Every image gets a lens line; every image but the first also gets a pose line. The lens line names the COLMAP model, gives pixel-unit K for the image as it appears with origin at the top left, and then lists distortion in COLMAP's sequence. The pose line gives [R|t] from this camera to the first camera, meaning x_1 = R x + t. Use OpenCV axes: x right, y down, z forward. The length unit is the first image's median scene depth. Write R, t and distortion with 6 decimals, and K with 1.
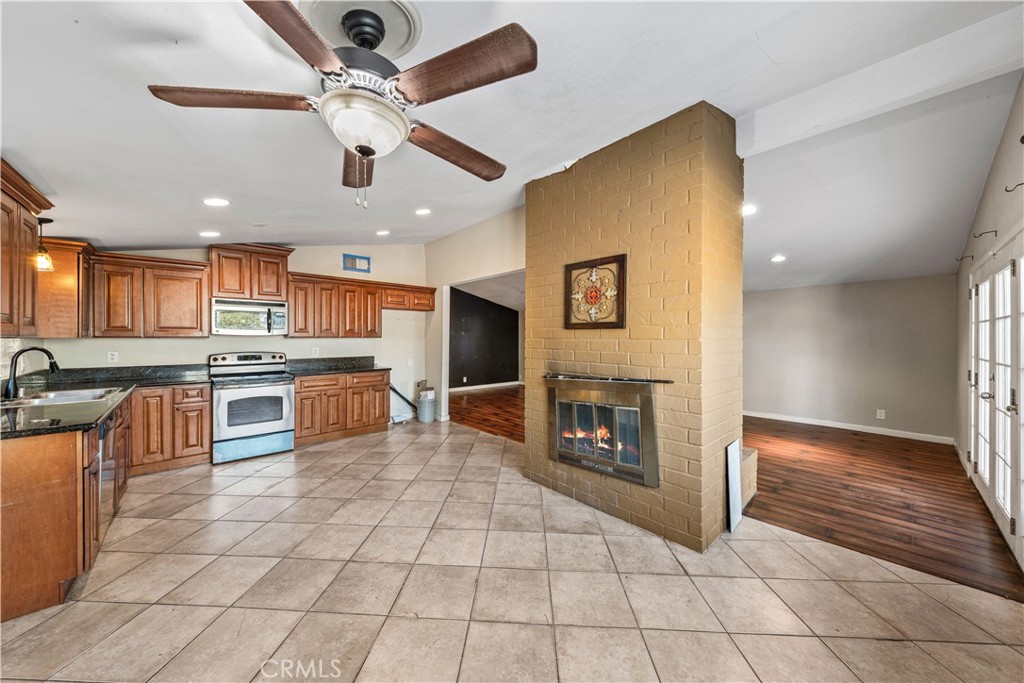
lens RADIAL K [[344.6, 0, 516.2], [0, 344.6, 339.2], [0, 0, 1]] dist [-0.000742, -0.000096]
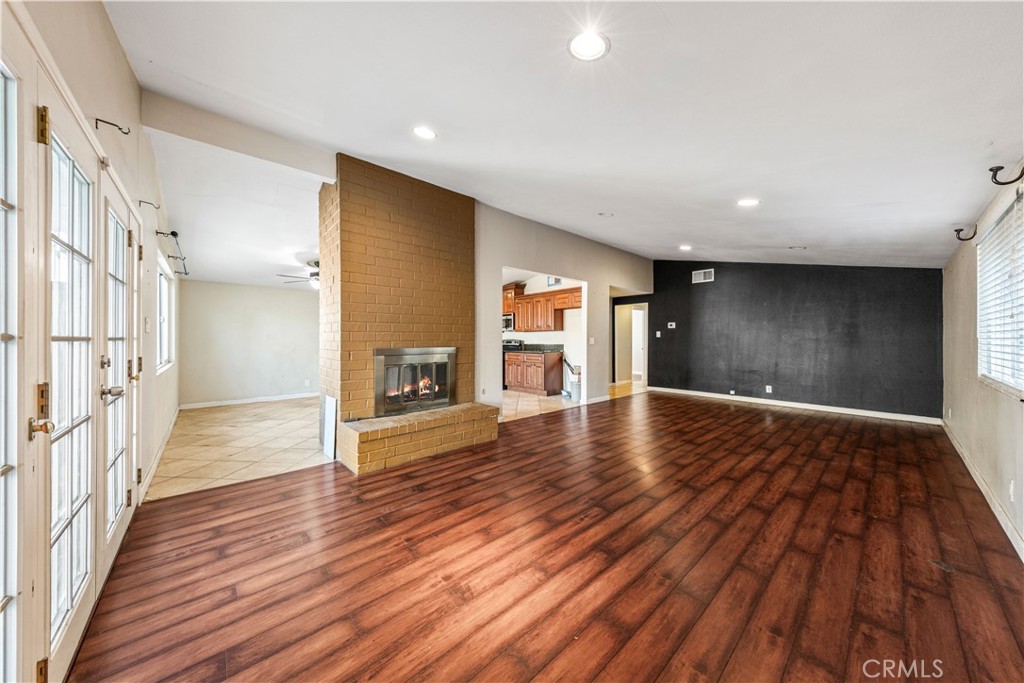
lens RADIAL K [[344.6, 0, 516.0], [0, 344.6, 342.9], [0, 0, 1]] dist [-0.000742, -0.000096]
pose [[-0.001466, 0.007973, -0.999967, 1.456865], [-0.004280, 0.999959, 0.007979, 0.049450], [0.999990, 0.004291, -0.001431, 1.267871]]
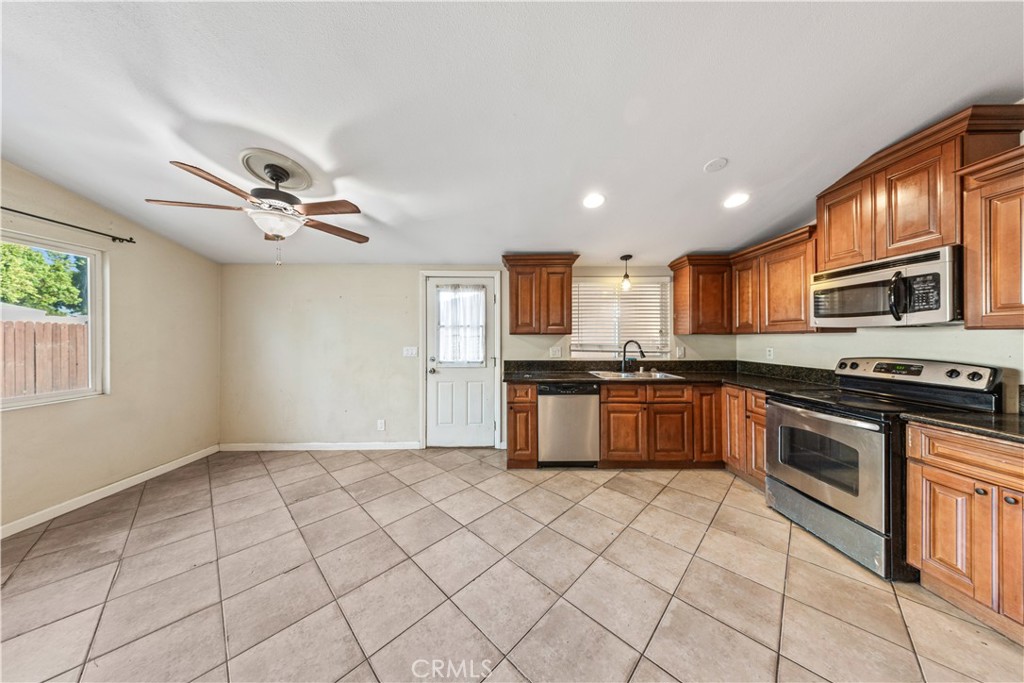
lens RADIAL K [[300.9, 0, 507.0], [0, 300.9, 338.5], [0, 0, 1]] dist [0.005804, -0.000251]
pose [[-0.684792, 0.001033, -0.728738, -0.027384], [-0.001263, 0.999996, 0.002604, 0.007811], [0.728737, 0.002704, -0.684788, 1.072861]]
